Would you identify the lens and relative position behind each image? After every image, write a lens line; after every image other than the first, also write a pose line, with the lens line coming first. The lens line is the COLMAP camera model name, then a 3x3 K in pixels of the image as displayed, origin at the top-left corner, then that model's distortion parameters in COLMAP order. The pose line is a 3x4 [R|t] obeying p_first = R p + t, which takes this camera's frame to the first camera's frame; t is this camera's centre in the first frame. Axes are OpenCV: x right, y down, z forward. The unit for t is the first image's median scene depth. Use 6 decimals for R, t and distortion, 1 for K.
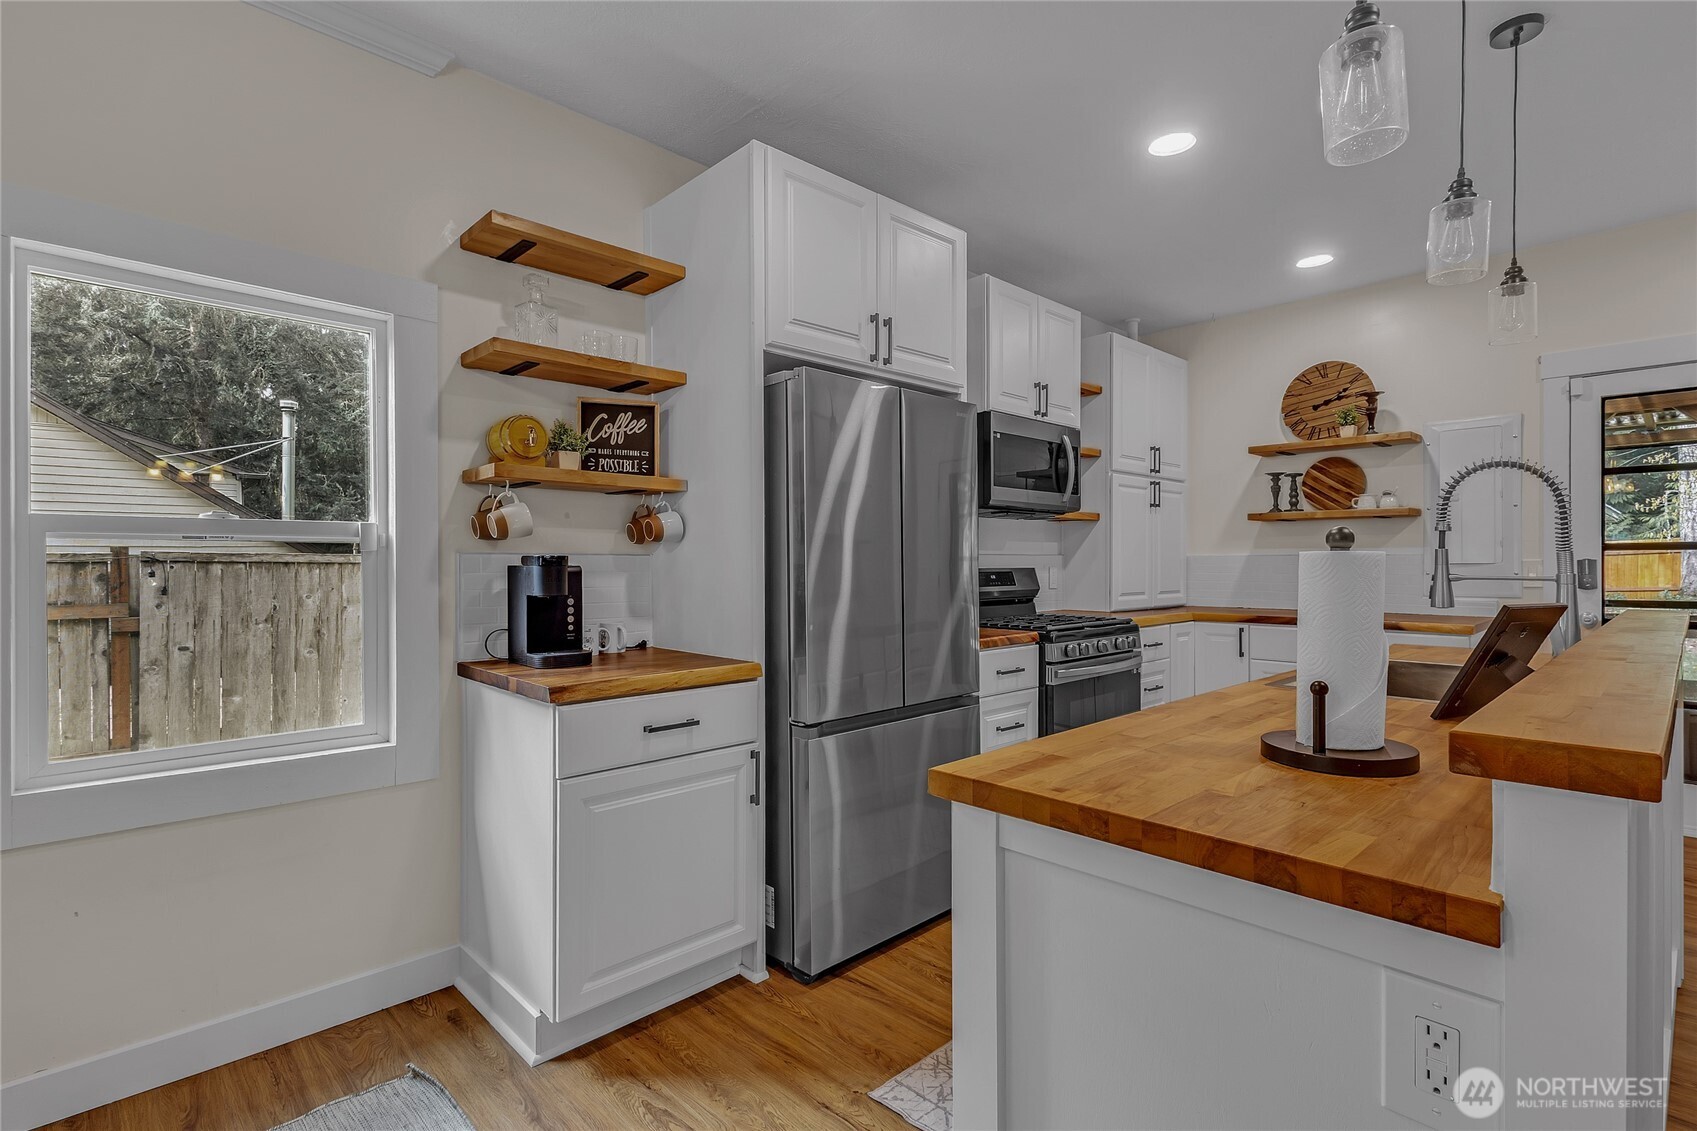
lens RADIAL K [[823.0, 0, 864.5], [0, 823.0, 574.3], [0, 0, 1]] dist [0.003143, -0.000317]
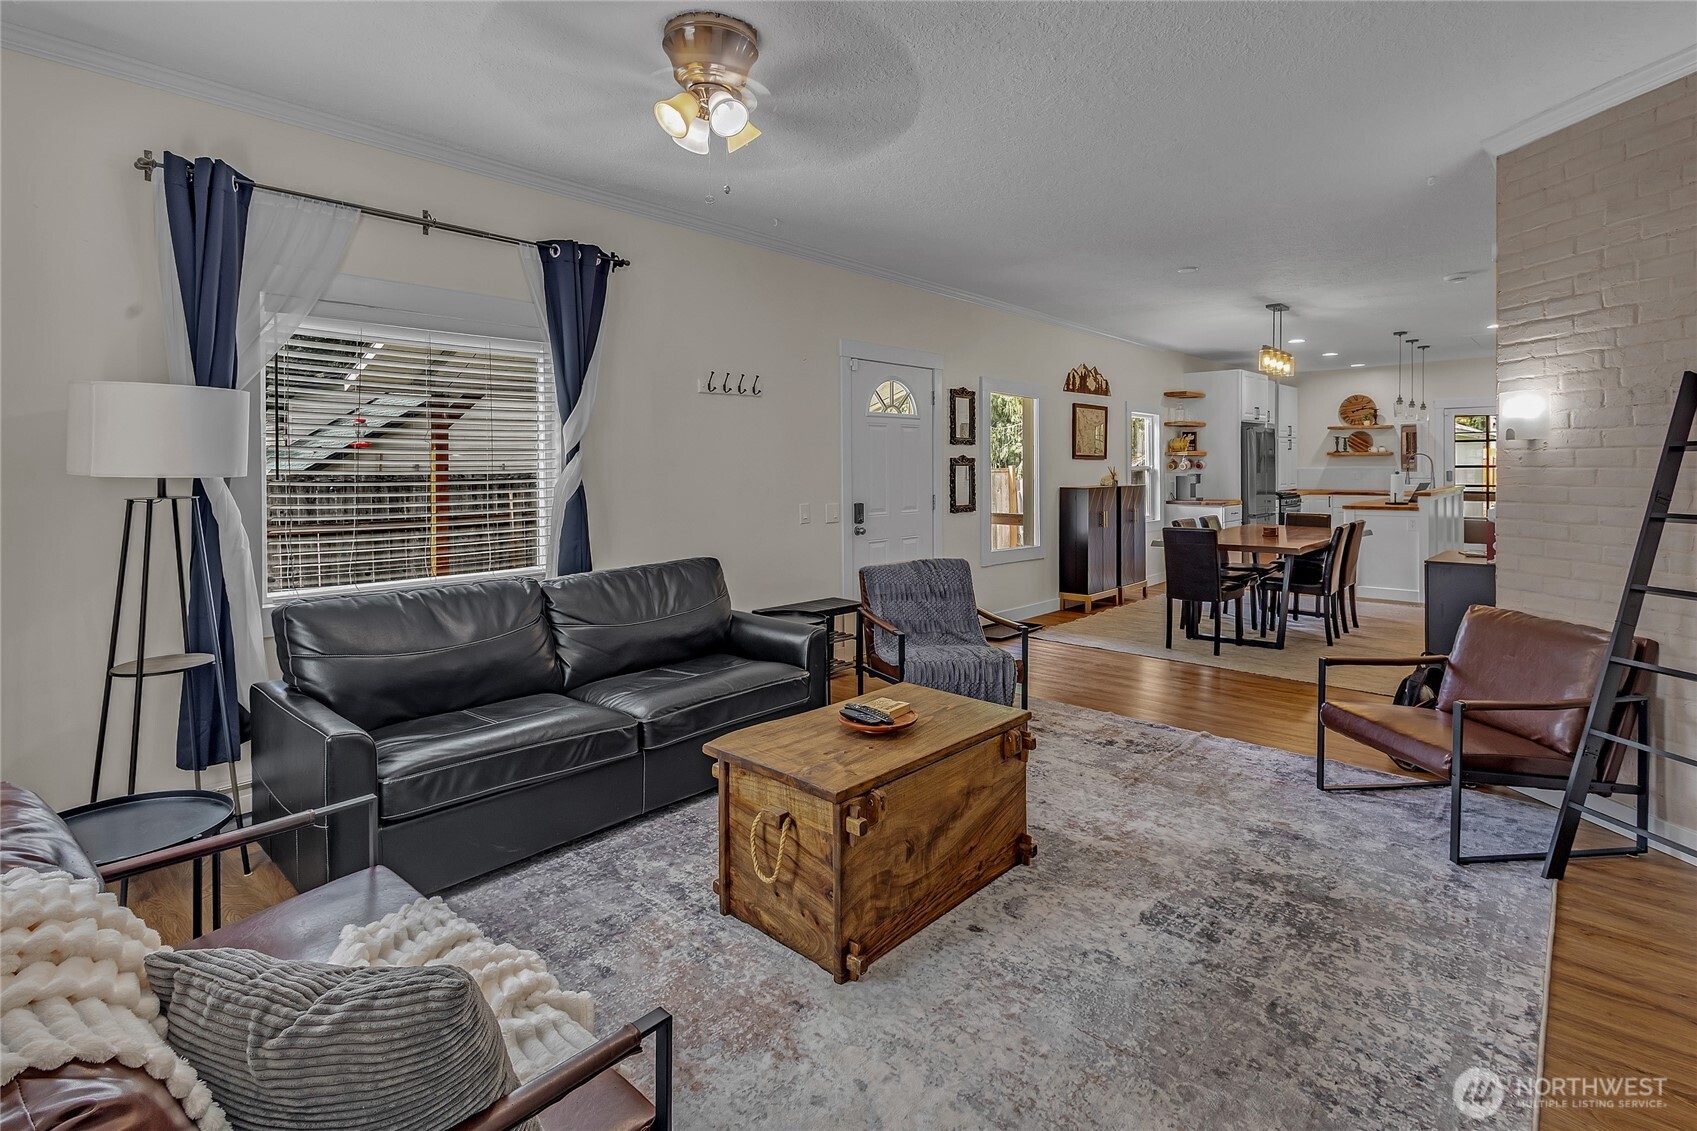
lens RADIAL K [[846.4, 0, 845.9], [0, 846.4, 472.6], [0, 0, 1]] dist [0.011265, -0.000925]
pose [[0.998439, -0.004483, 0.055681, -1.240154], [0.004564, 0.999989, -0.001328, -0.015775], [-0.055674, 0.001580, 0.998448, -1.640442]]
